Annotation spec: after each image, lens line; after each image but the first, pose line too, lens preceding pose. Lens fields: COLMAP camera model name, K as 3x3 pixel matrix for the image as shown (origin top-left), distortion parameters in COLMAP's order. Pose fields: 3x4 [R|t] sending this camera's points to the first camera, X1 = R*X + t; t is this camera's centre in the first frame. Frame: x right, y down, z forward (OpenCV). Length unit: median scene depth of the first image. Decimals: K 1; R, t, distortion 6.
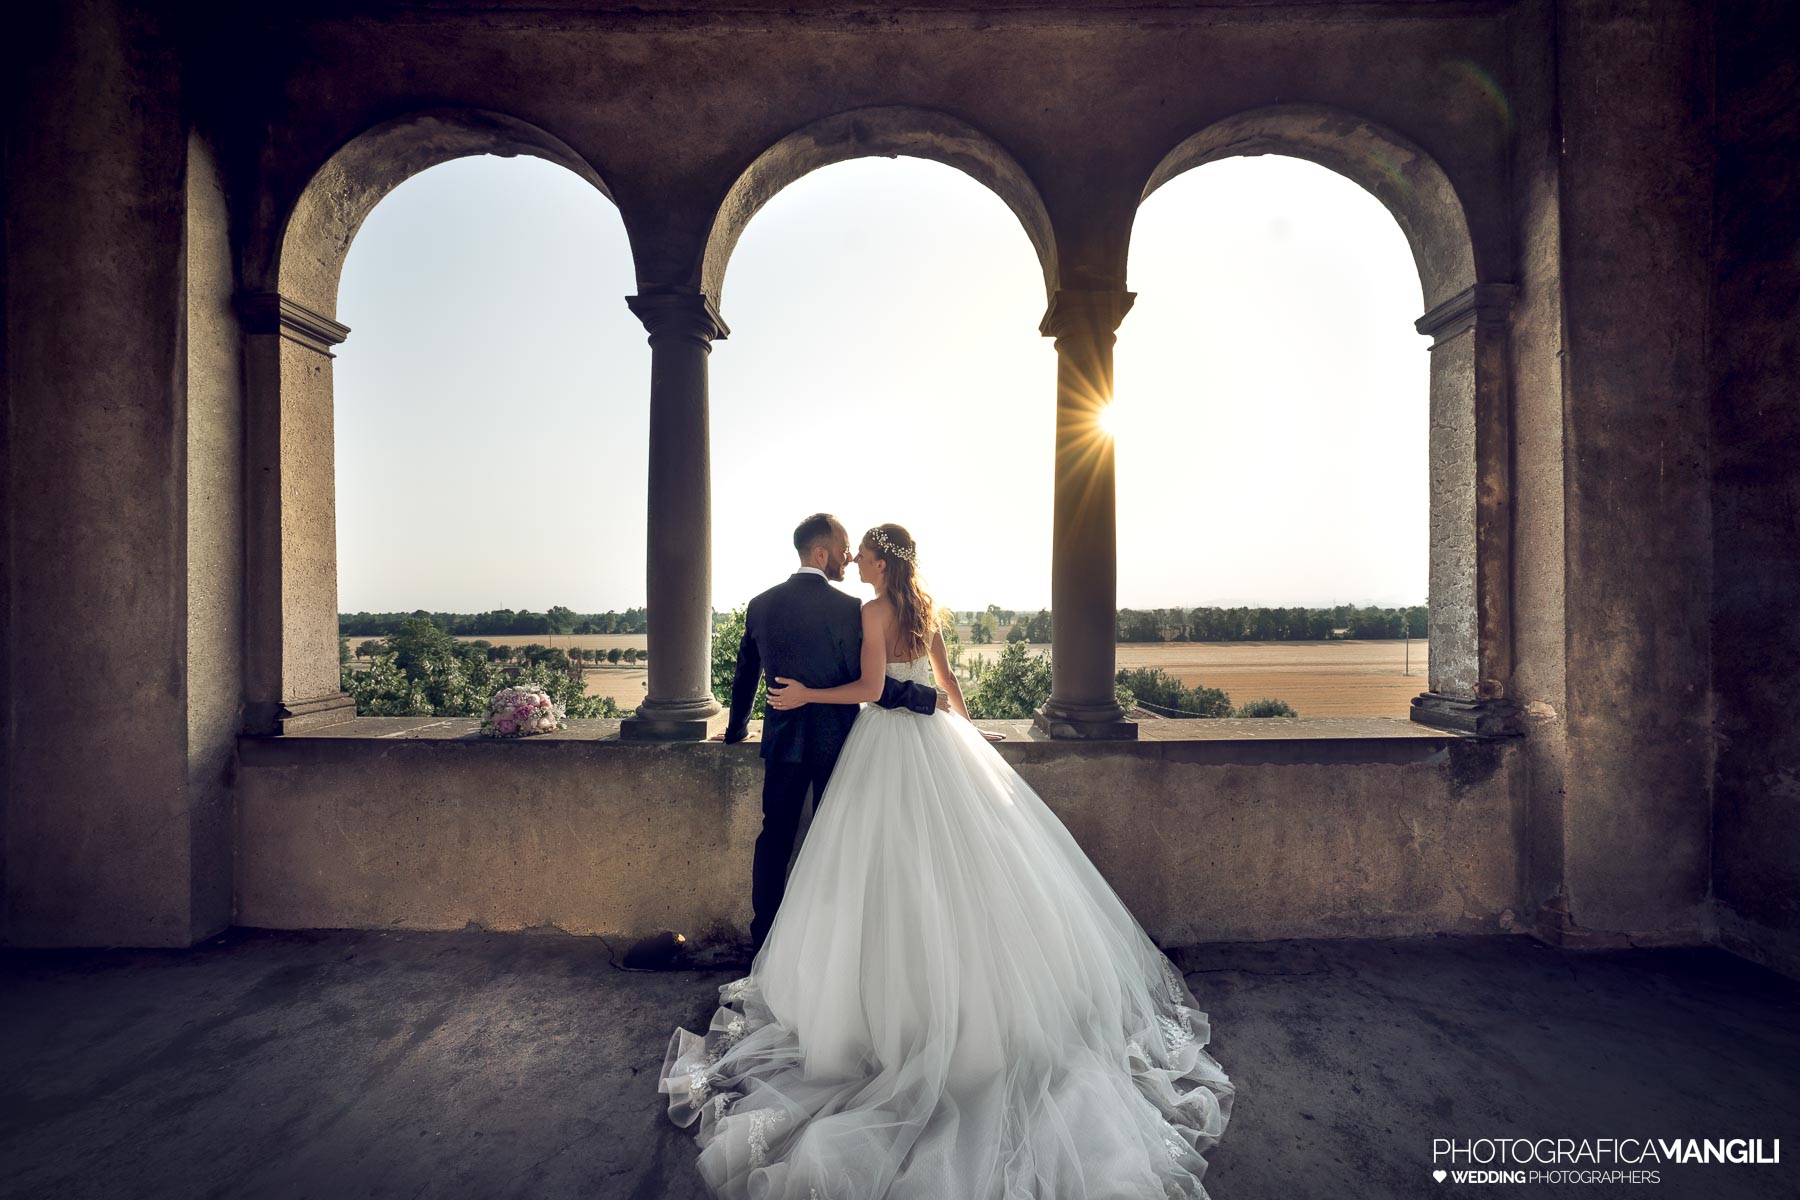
lens RADIAL K [[639.5, 0, 900.0], [0, 639.5, 600.0], [0, 0, 1]] dist [-0.008120, -0.000066]
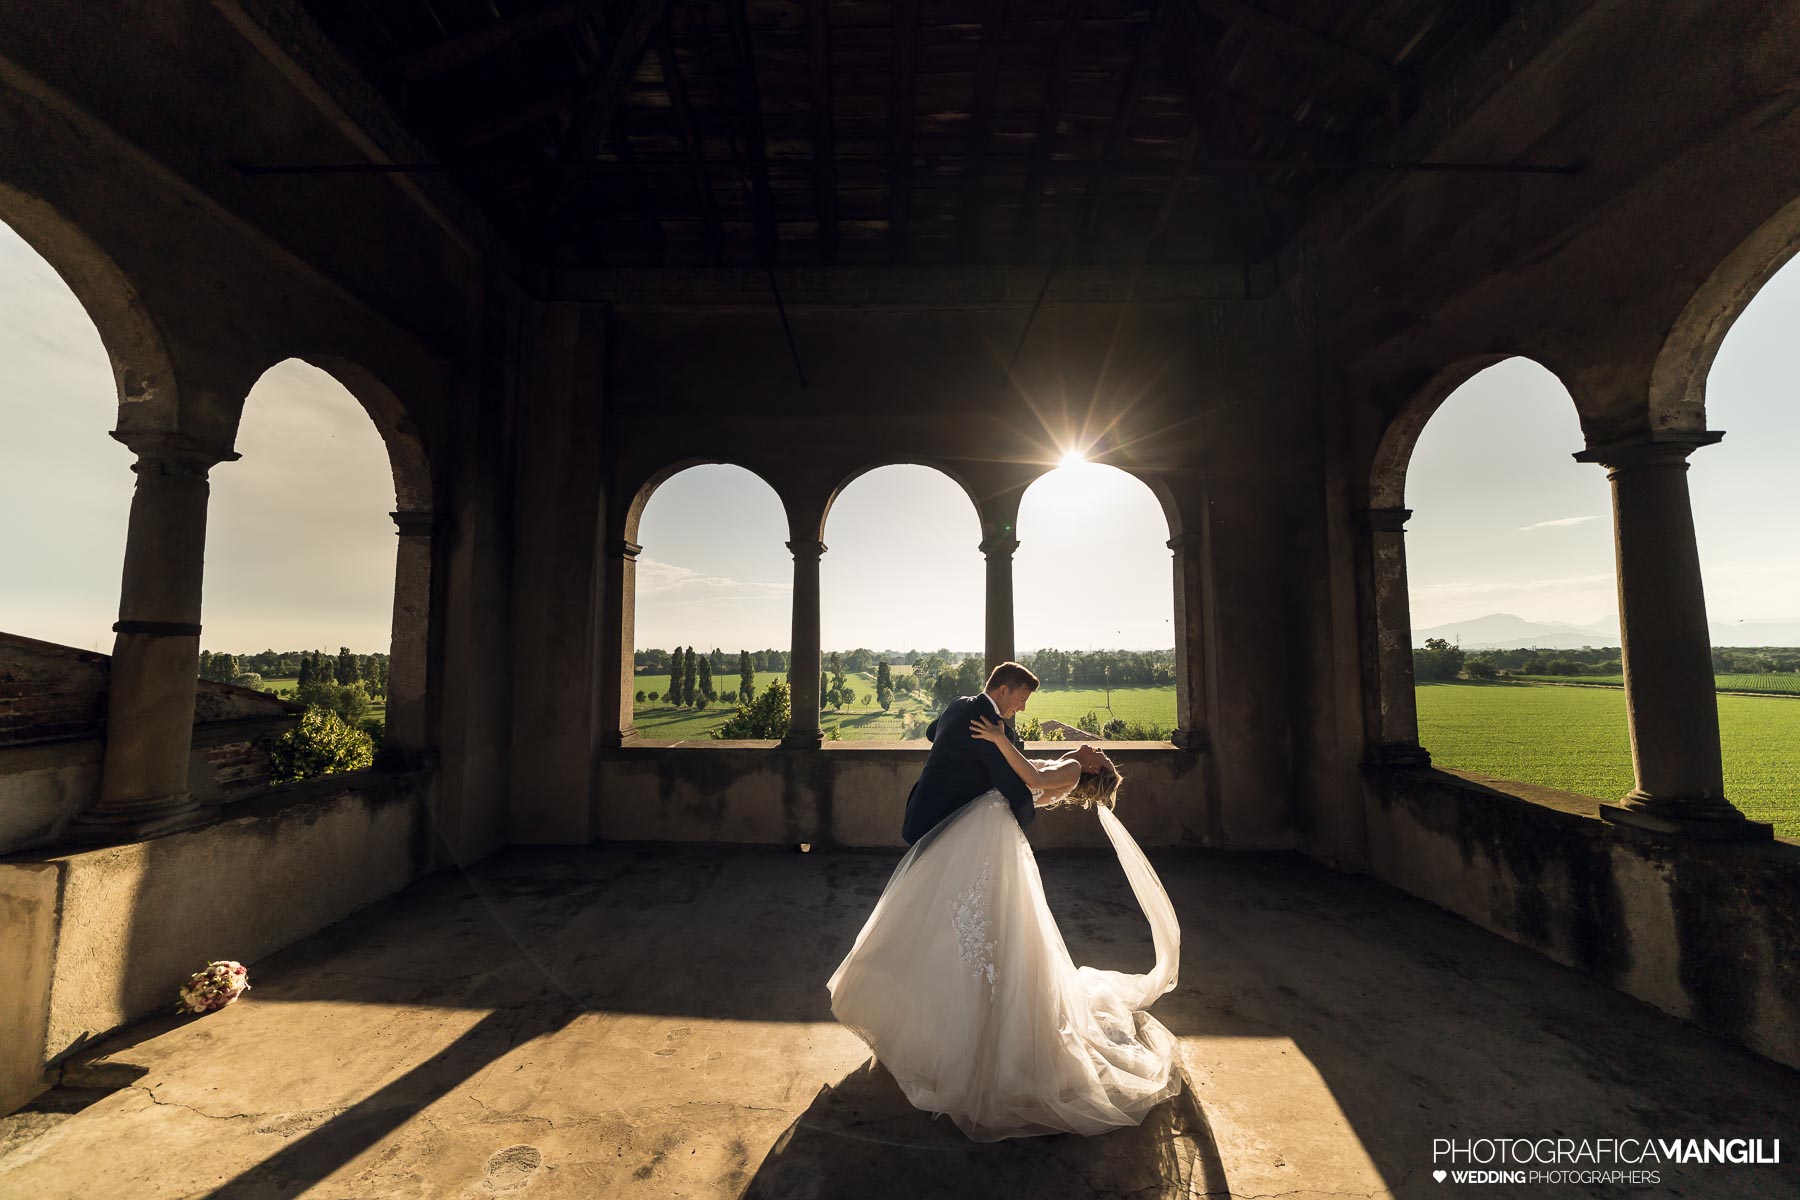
lens RADIAL K [[639.5, 0, 900.0], [0, 639.5, 600.0], [0, 0, 1]] dist [-0.008120, -0.000066]
pose [[0.999835, 0.000066, -0.018187, -0.000768], [-0.001302, 0.997687, -0.067963, -0.133335], [0.018140, 0.067975, 0.997522, -1.160632]]
